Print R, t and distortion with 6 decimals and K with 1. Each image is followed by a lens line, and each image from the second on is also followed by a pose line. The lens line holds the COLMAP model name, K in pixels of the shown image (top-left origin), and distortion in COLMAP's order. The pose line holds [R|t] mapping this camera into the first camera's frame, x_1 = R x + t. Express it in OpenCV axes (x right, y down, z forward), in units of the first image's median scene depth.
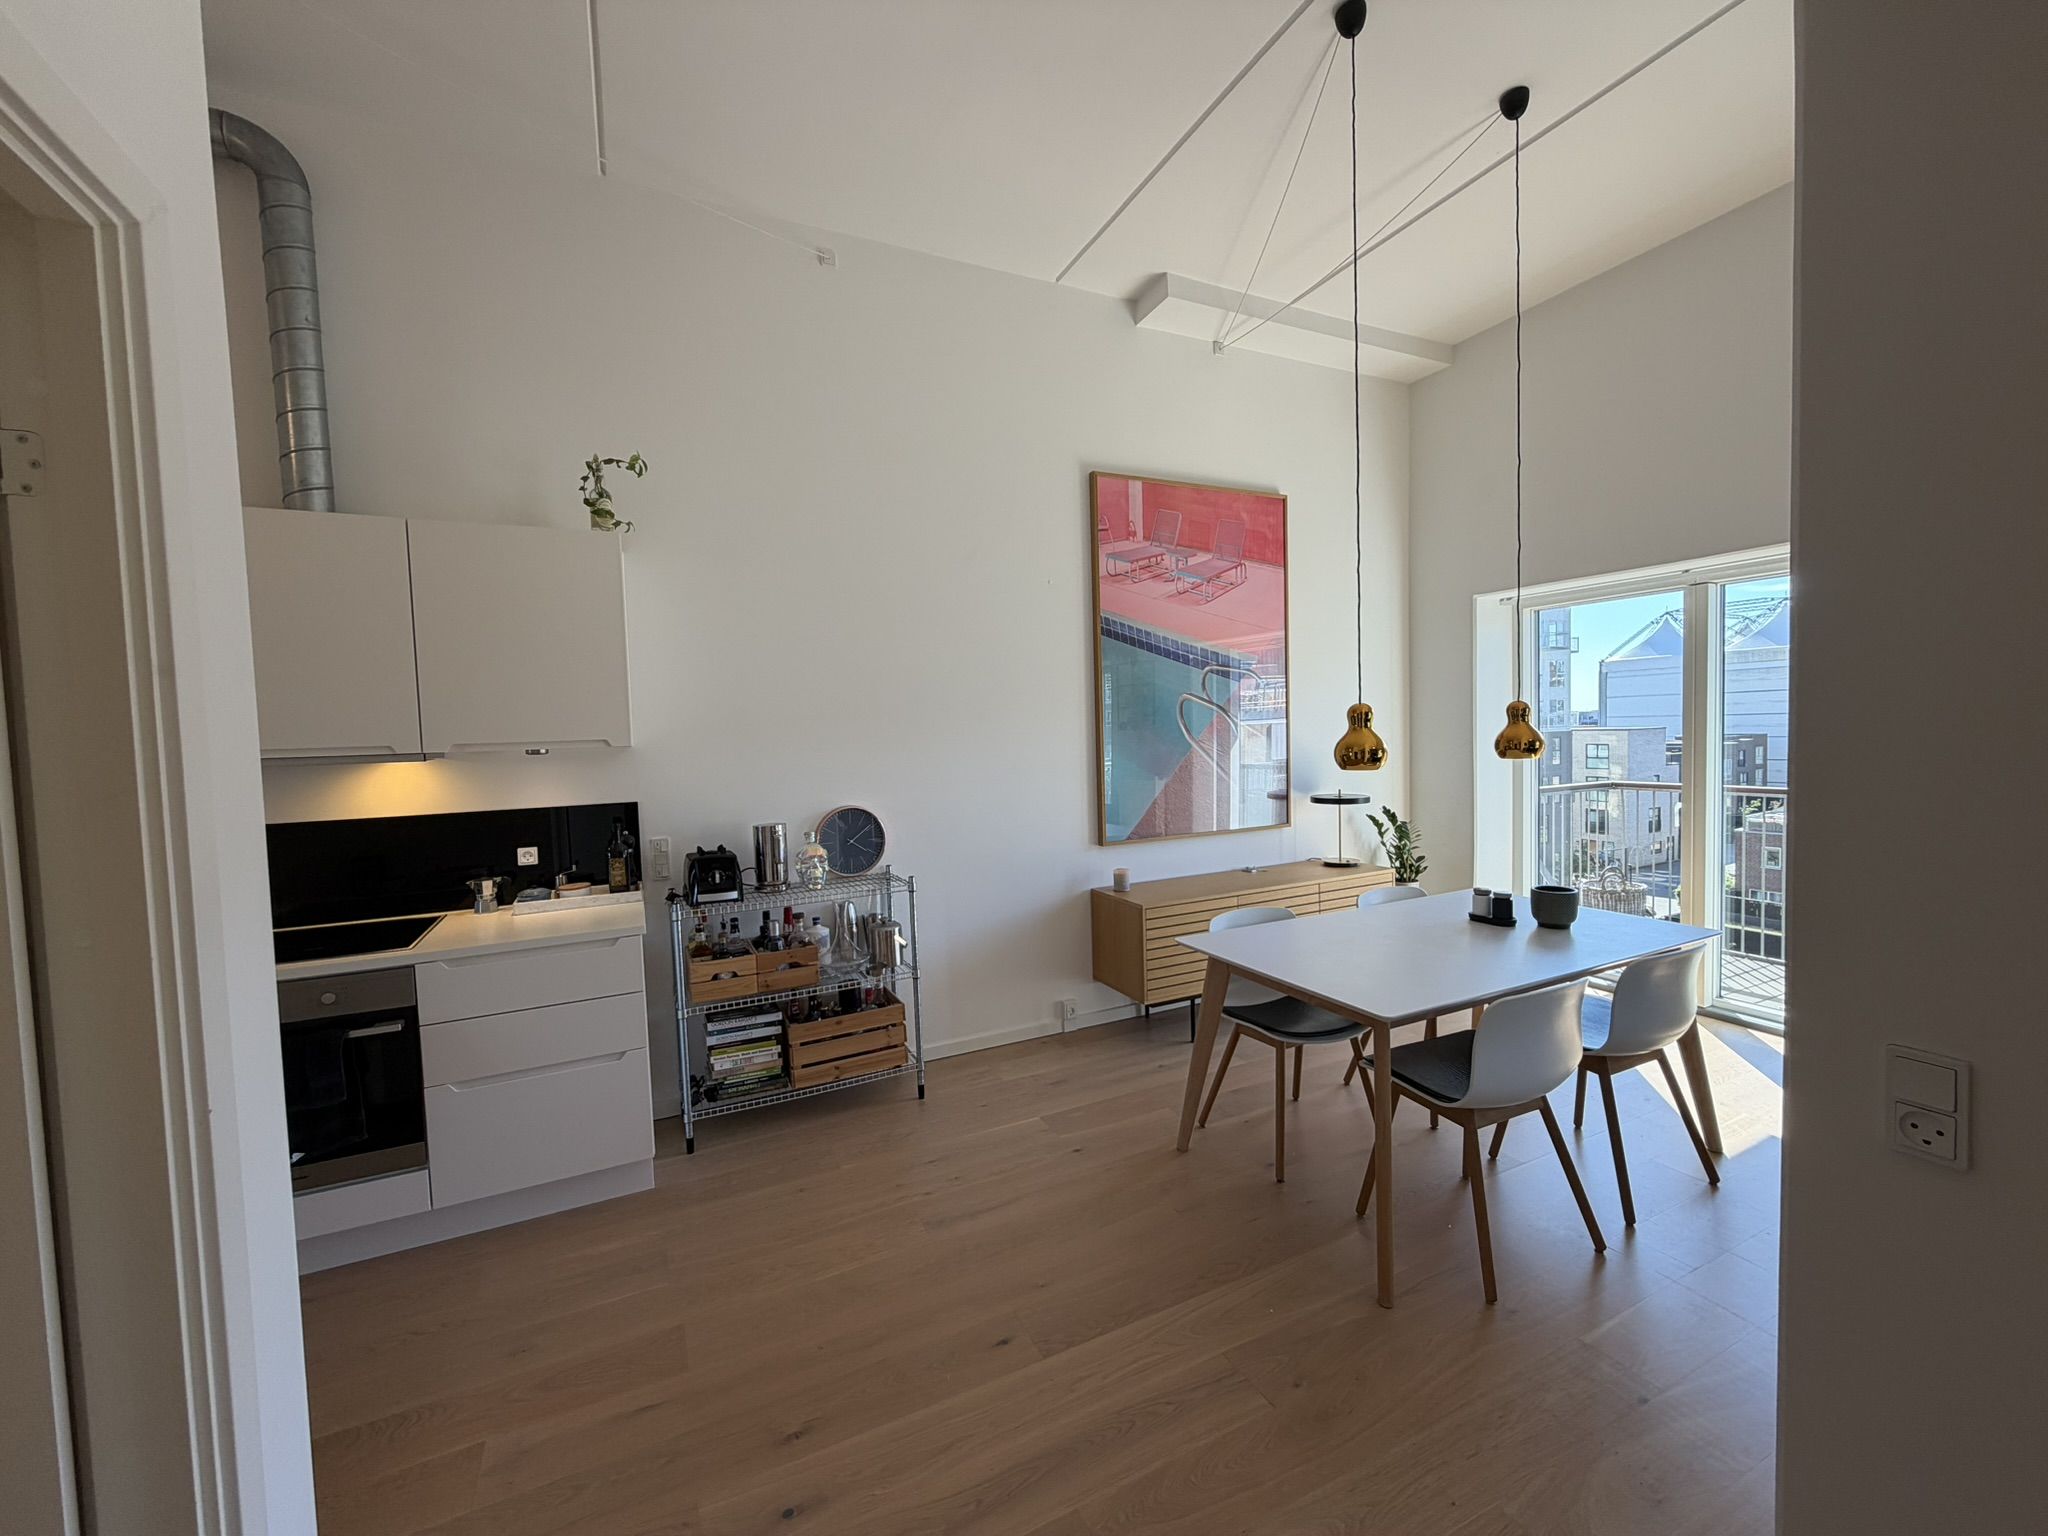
lens RADIAL K [[817.3, 0, 1024.0], [0, 817.3, 768.0], [0, 0, 1]] dist [0.000026, 0.000296]
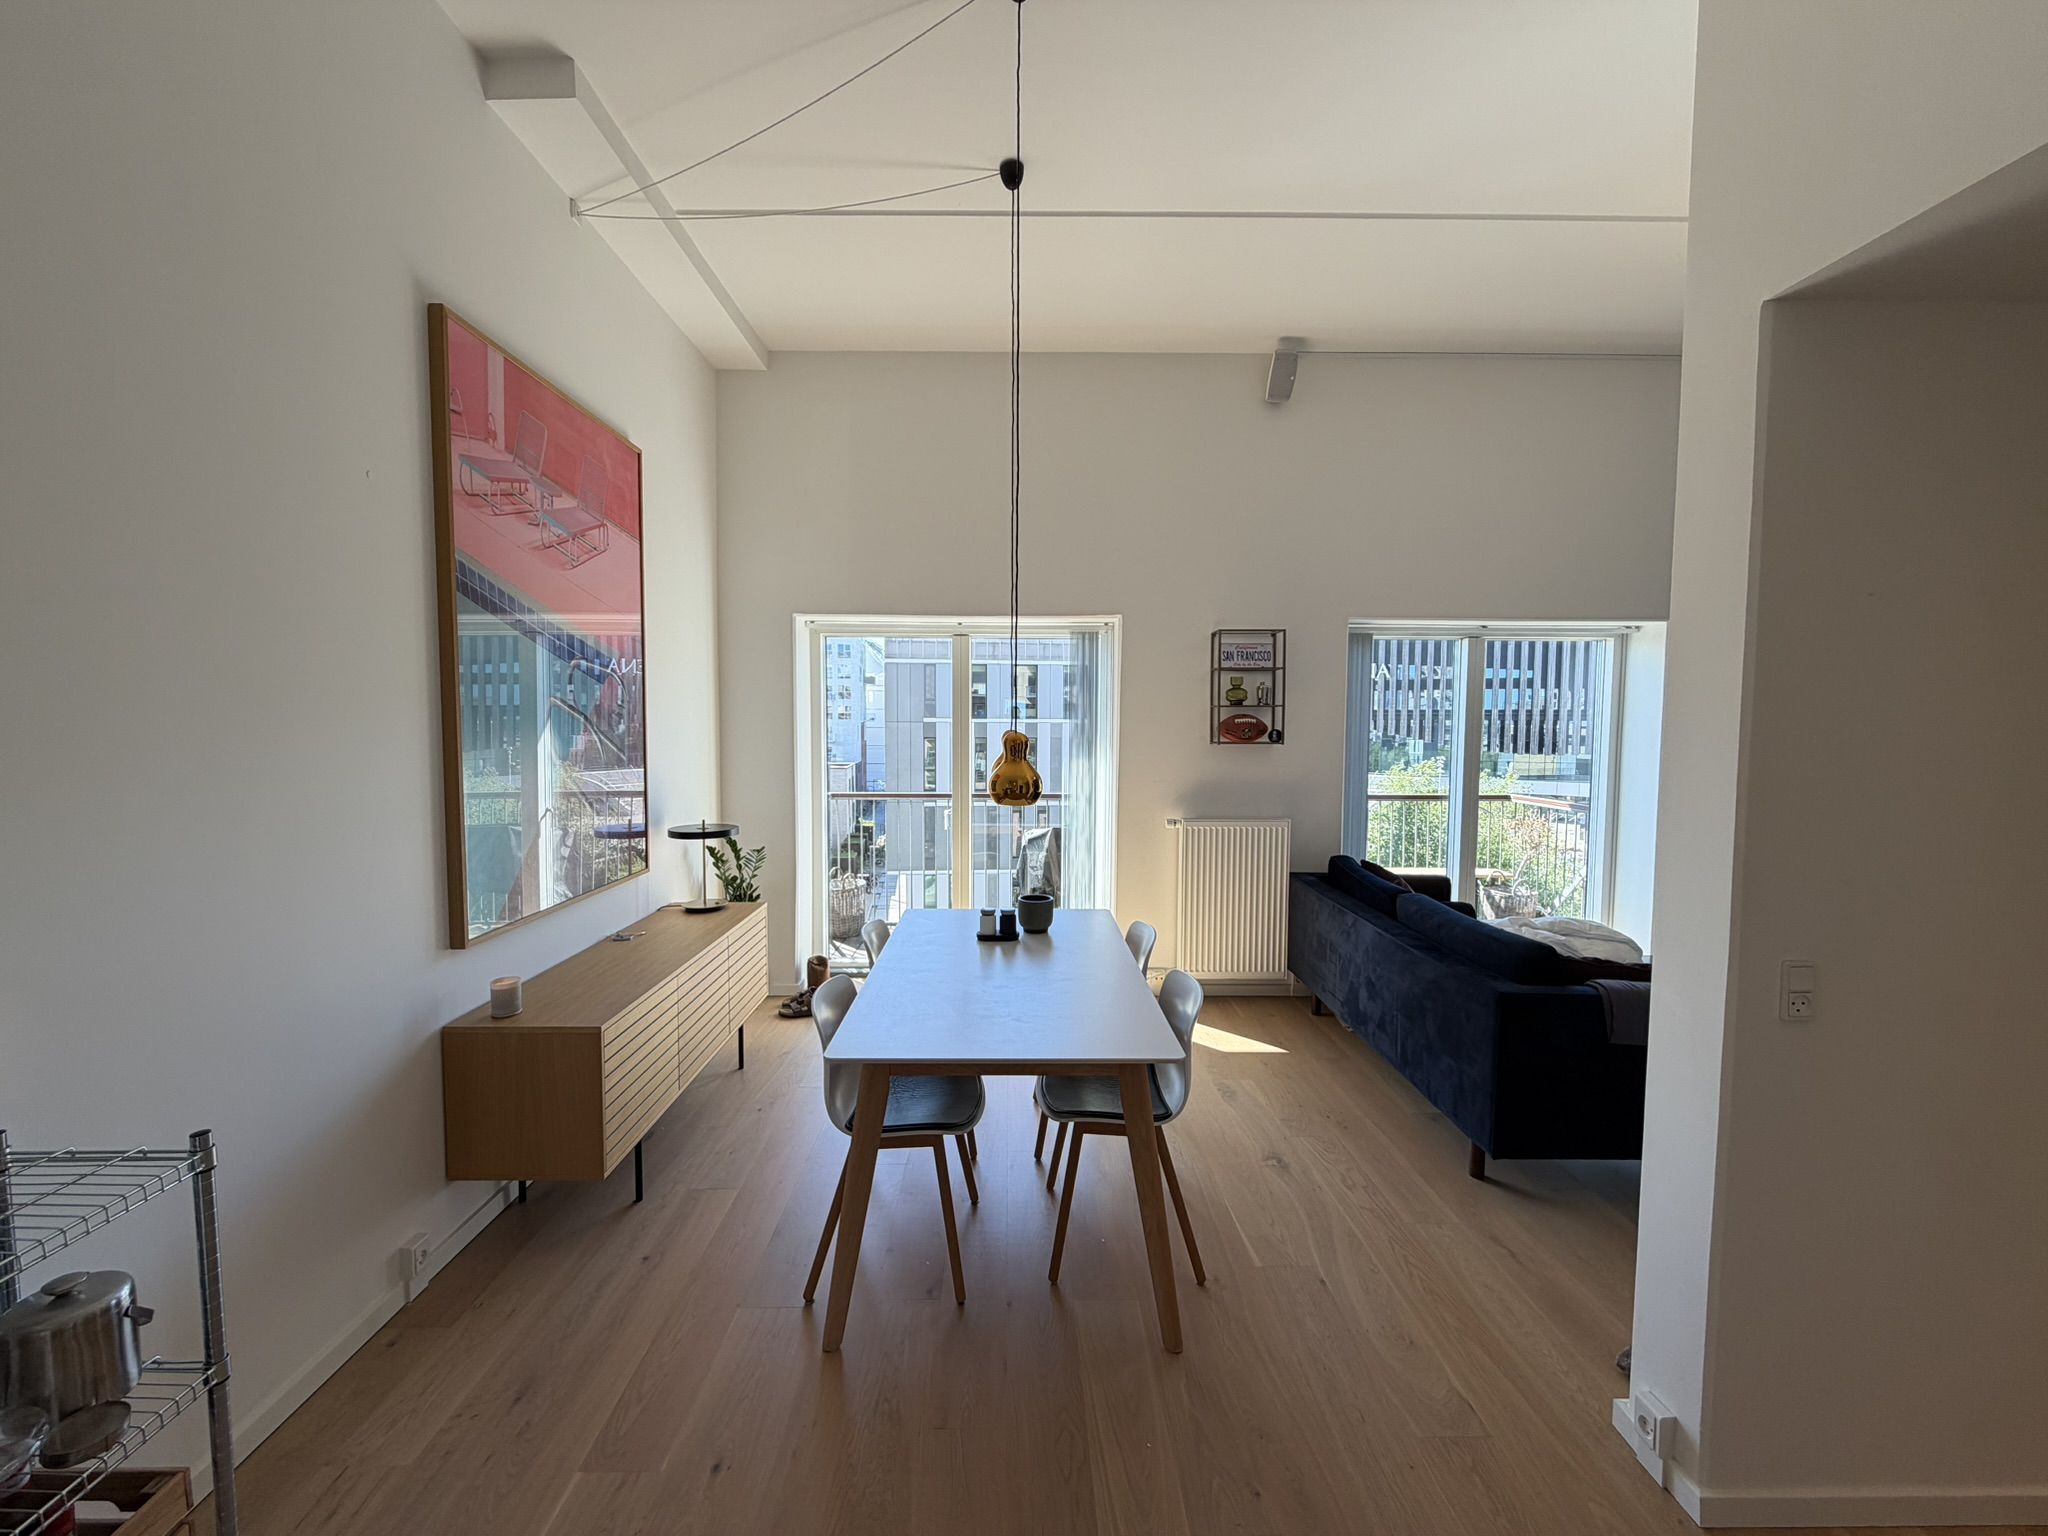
lens RADIAL K [[817.3, 0, 1024.0], [0, 817.3, 768.0], [0, 0, 1]] dist [0.000026, 0.000296]
pose [[0.424990, -0.018177, 0.905015, -0.261947], [0.024982, 0.999653, 0.008346, -0.029185], [-0.904853, 0.019062, 0.425297, 0.377056]]
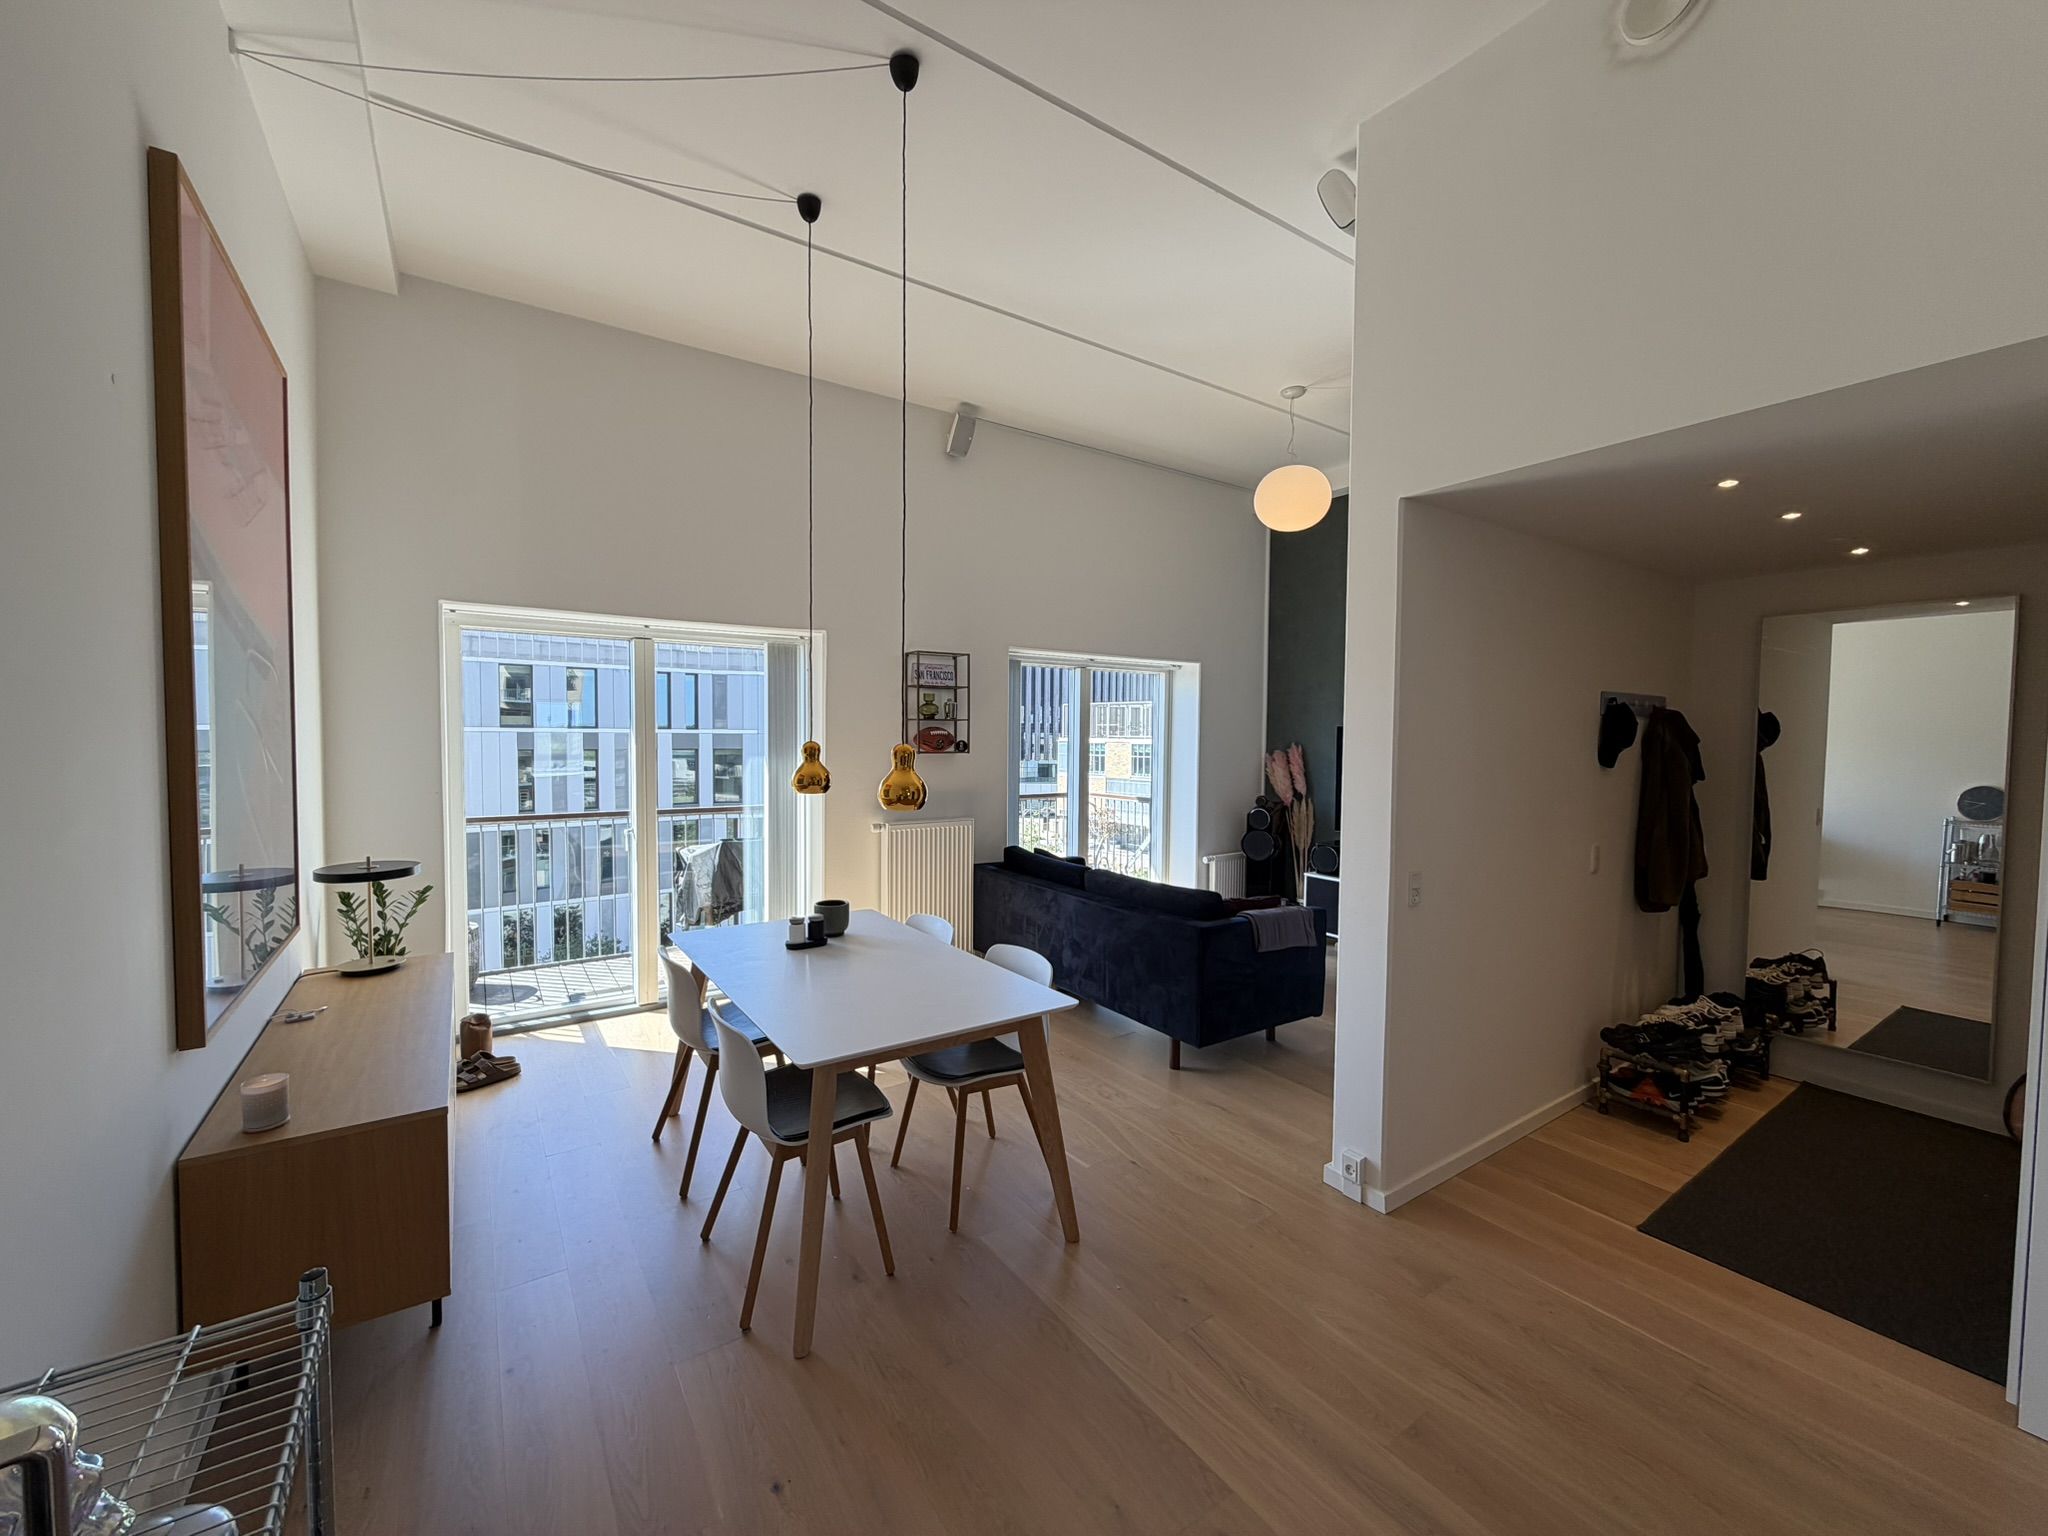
lens RADIAL K [[816.3, 0, 1024.0], [0, 816.3, 768.0], [0, 0, 1]] dist [-0.001501, -0.000282]
pose [[-0.146208, -0.009637, 0.989207, -0.381010], [0.043411, 0.998927, 0.016148, -0.037009], [-0.988301, 0.045304, -0.145632, 0.625800]]
